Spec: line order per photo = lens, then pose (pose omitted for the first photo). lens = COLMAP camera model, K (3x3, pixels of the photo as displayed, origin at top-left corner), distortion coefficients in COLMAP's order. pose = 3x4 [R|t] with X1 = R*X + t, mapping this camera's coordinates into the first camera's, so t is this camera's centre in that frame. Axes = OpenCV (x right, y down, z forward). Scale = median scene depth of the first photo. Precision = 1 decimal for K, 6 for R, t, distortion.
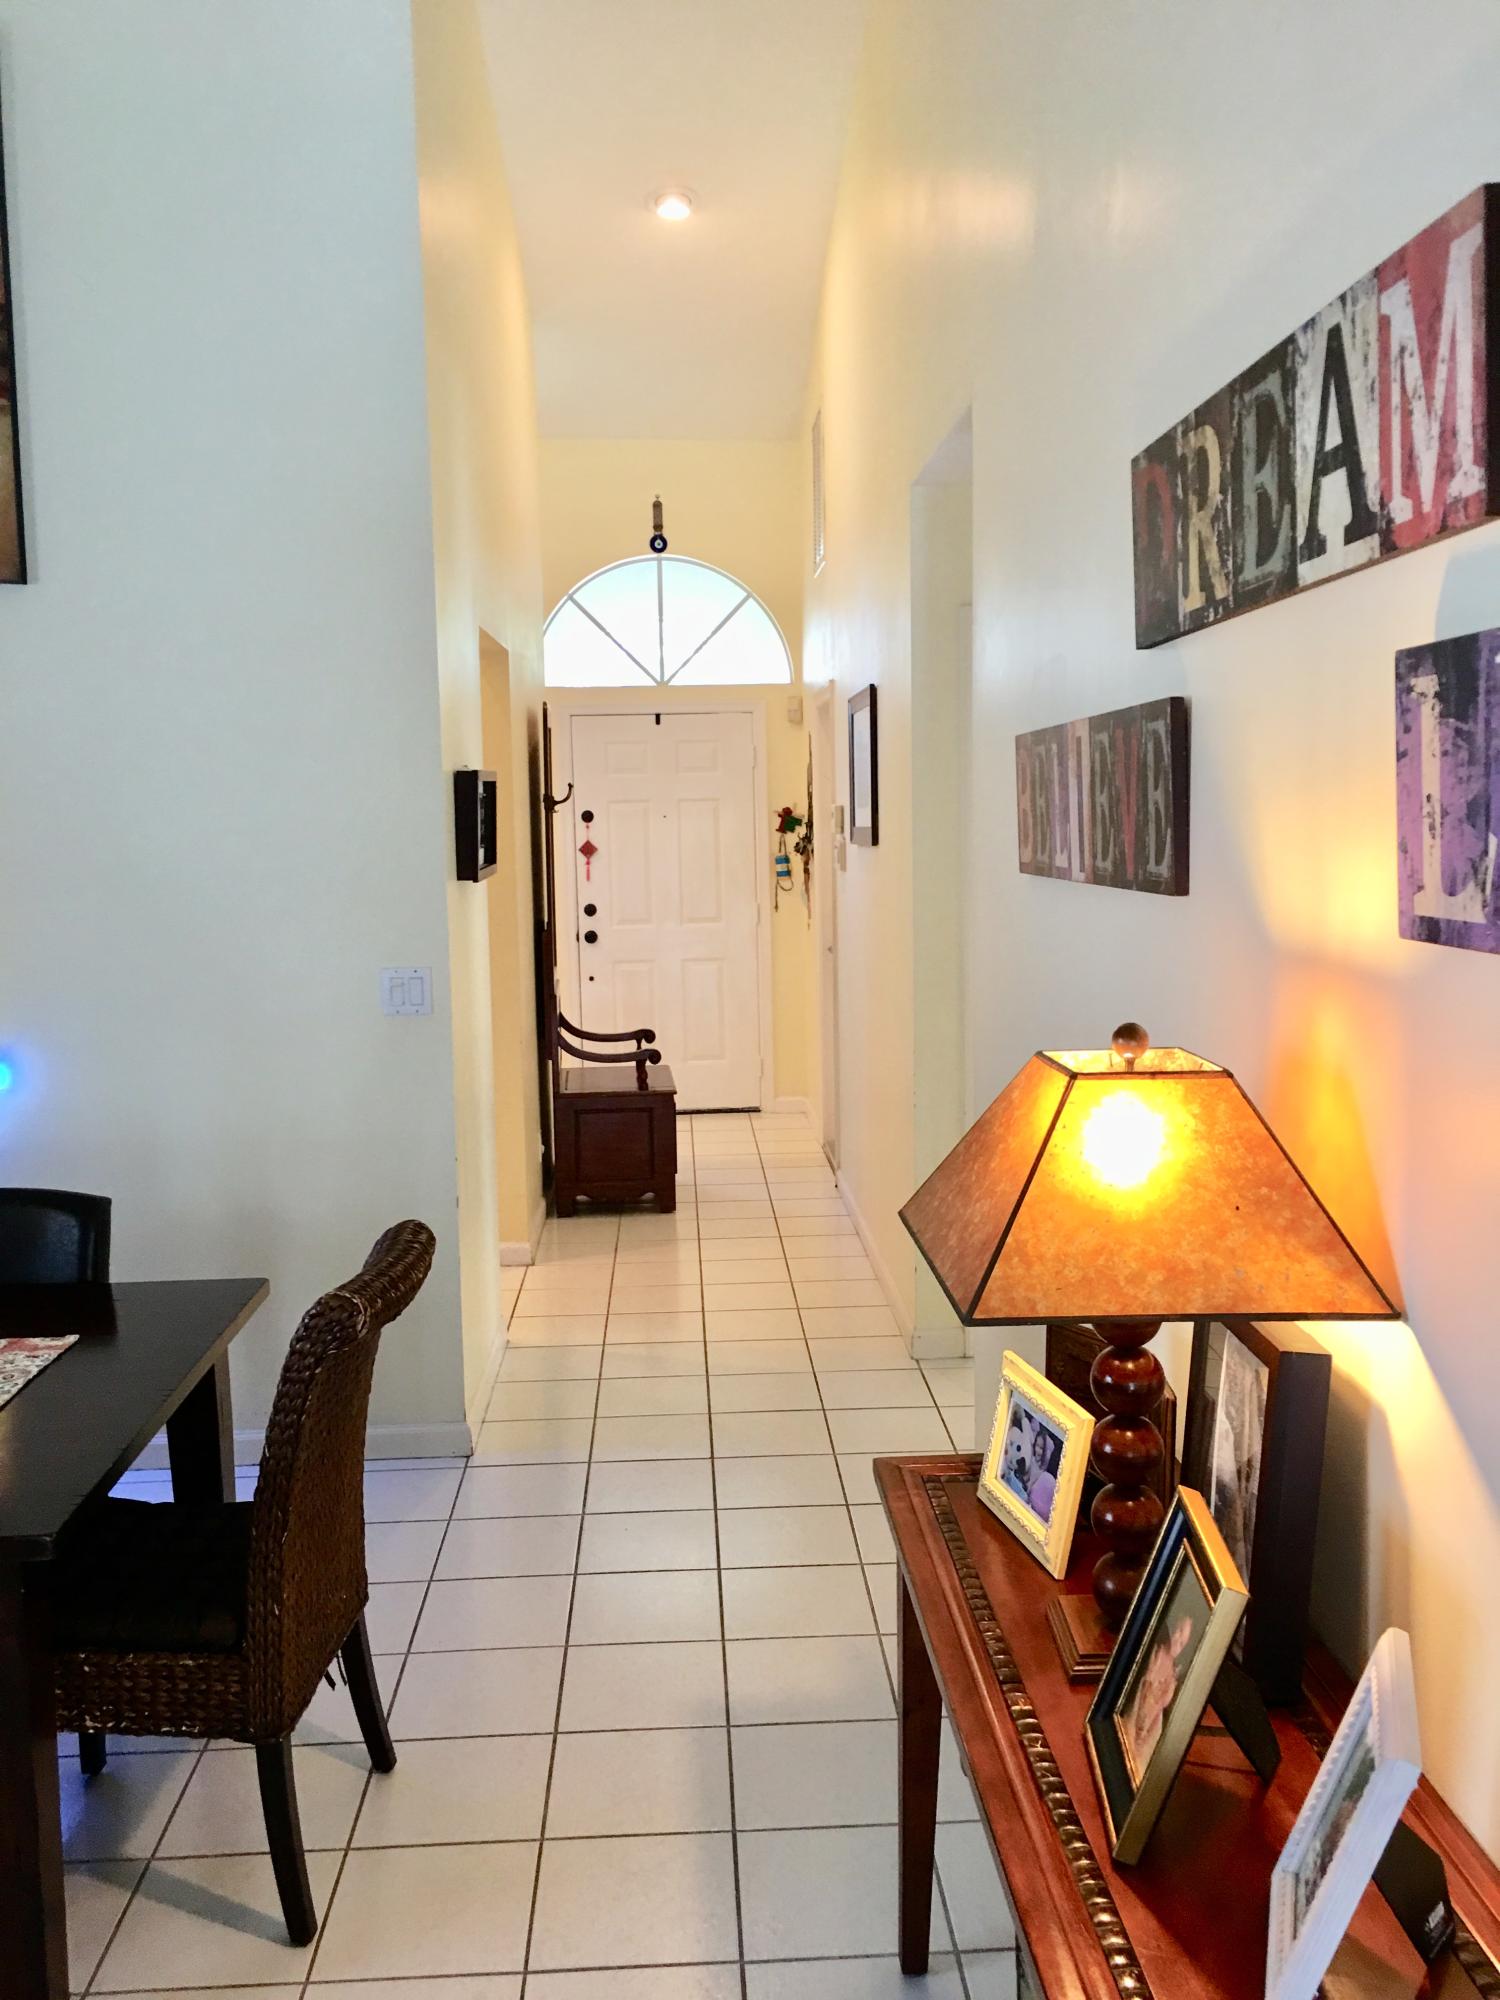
lens RADIAL K [[1723.9, 0, 752.7], [0, 1723.9, 994.9], [0, 0, 1]] dist [0.072367, -0.087181]
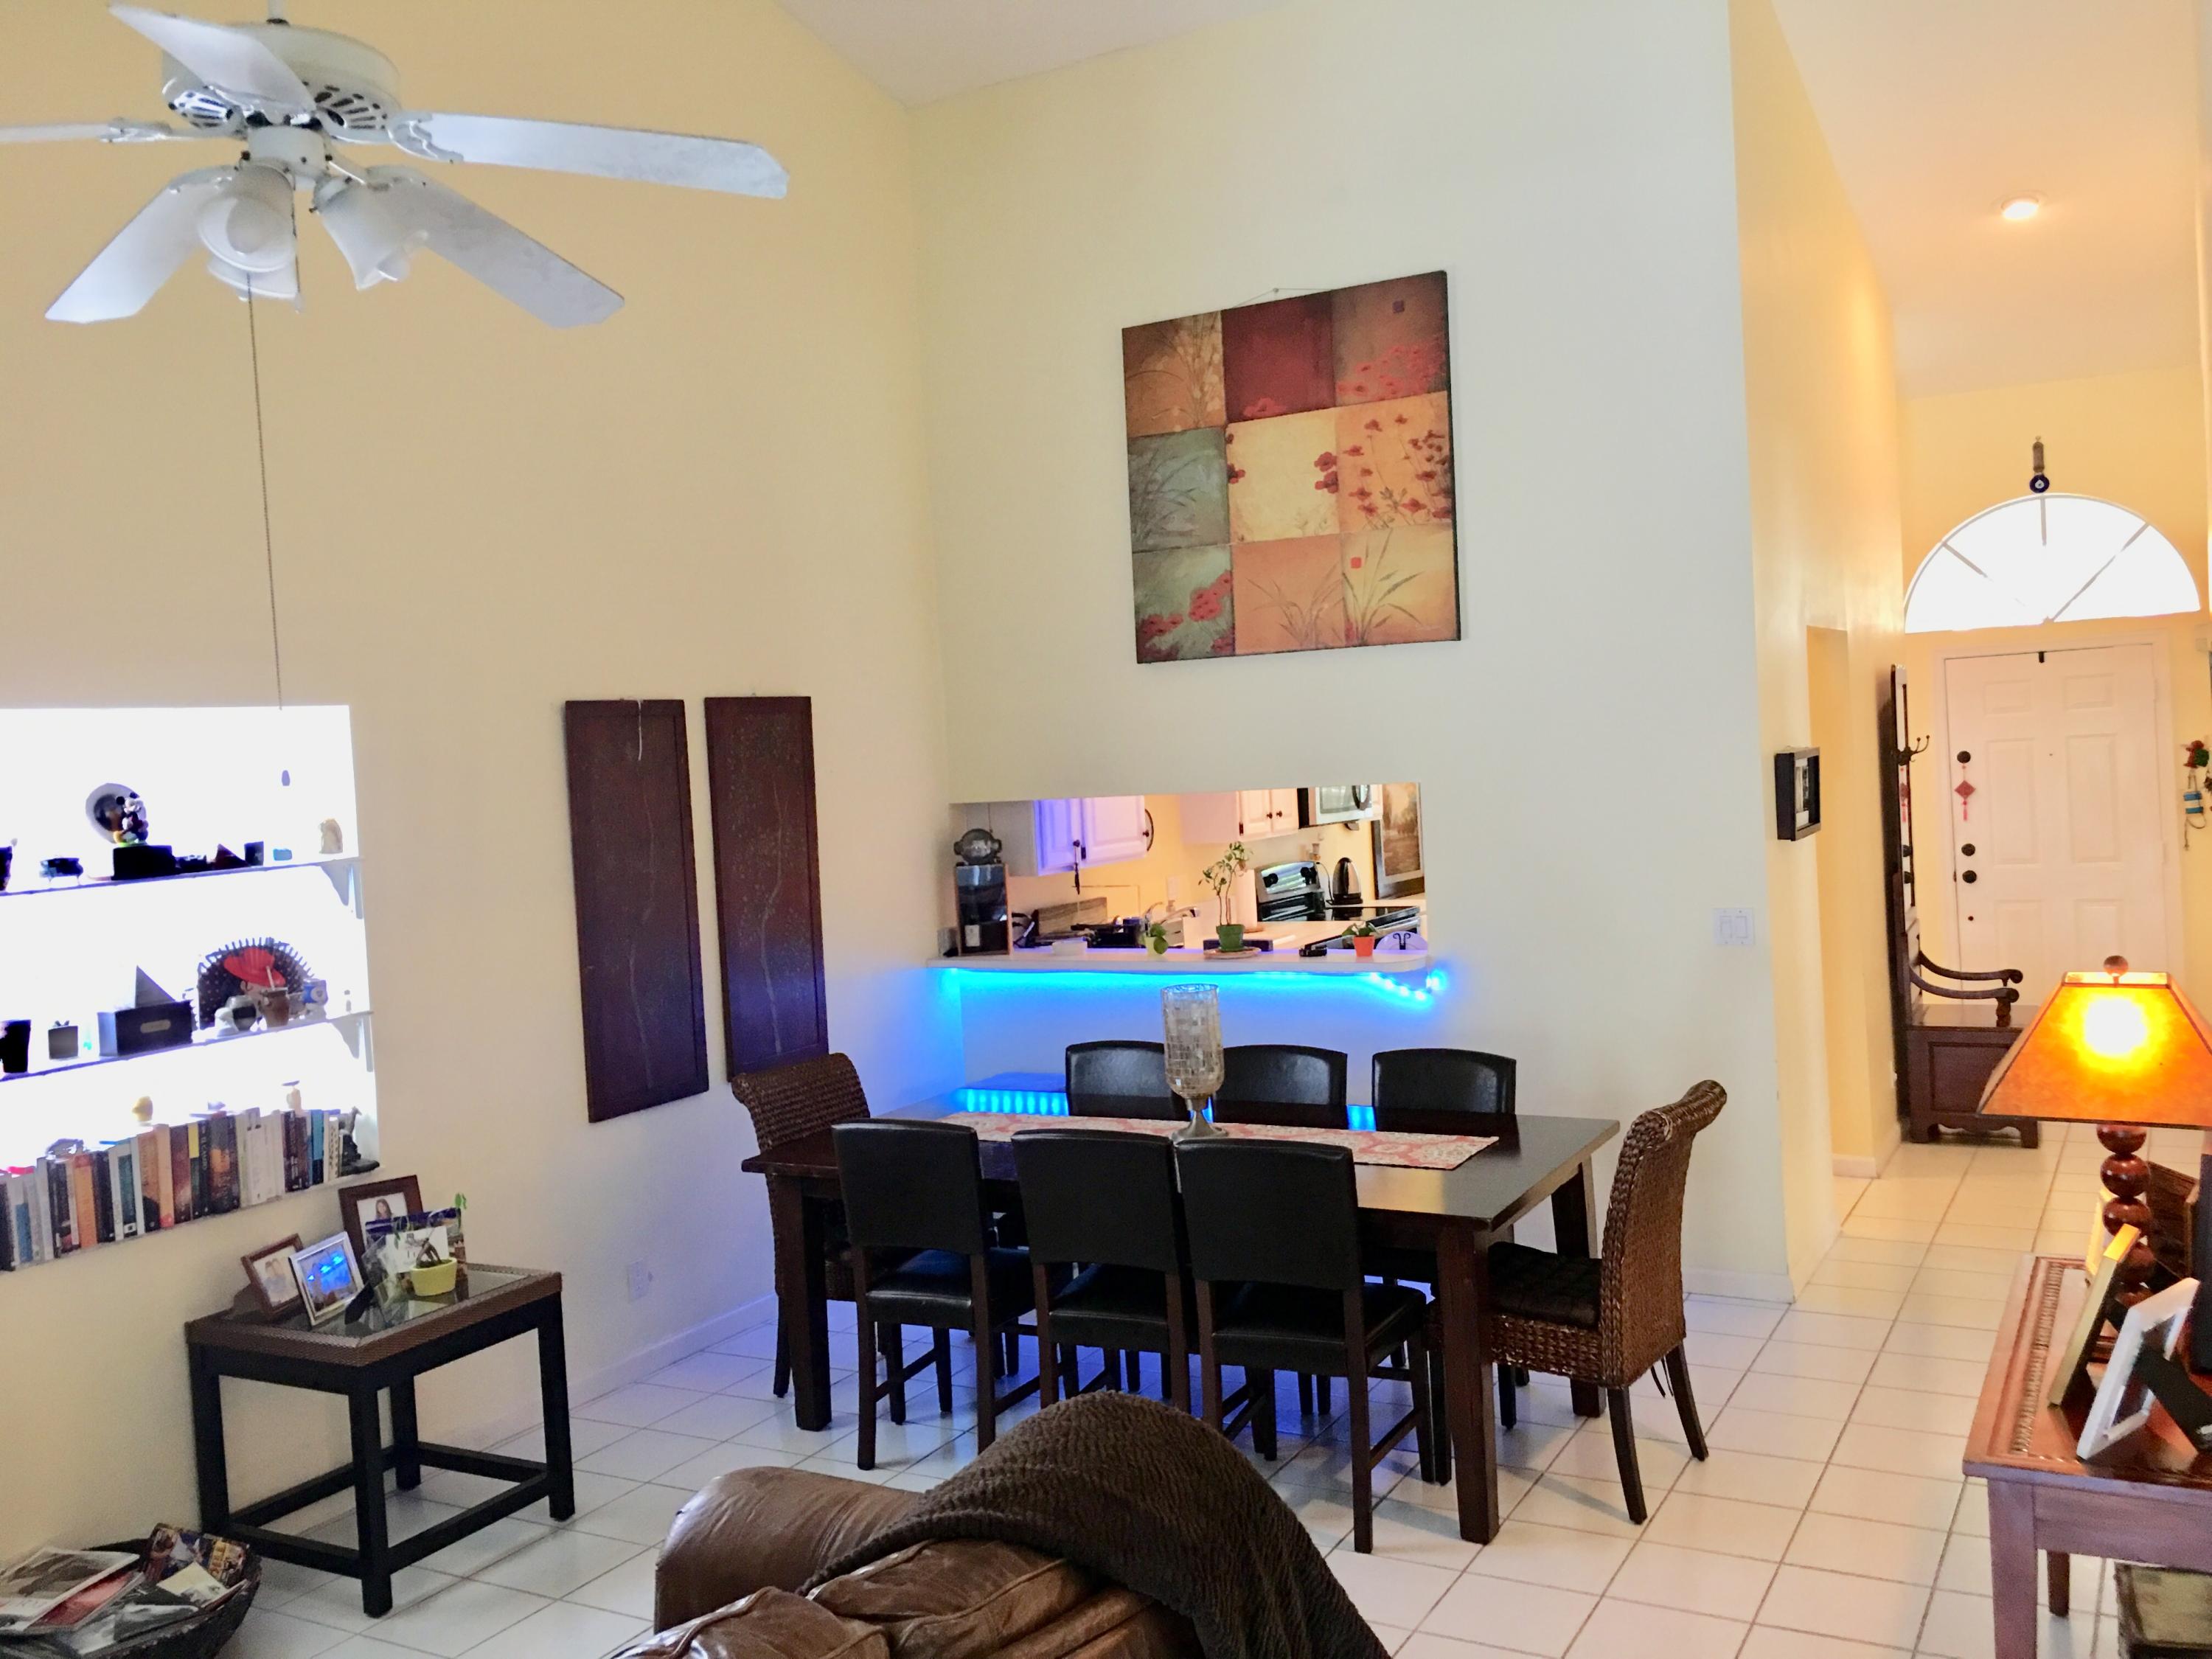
lens RADIAL K [[1905.6, 0, 1079.6], [0, 1905.6, 796.5], [0, 0, 1]] dist [0.080998, -0.092621]
pose [[0.841854, -0.018234, -0.539398, 0.149301], [-0.018599, 0.997855, -0.062759, -0.000321], [0.539385, 0.062866, 0.839709, -0.430580]]
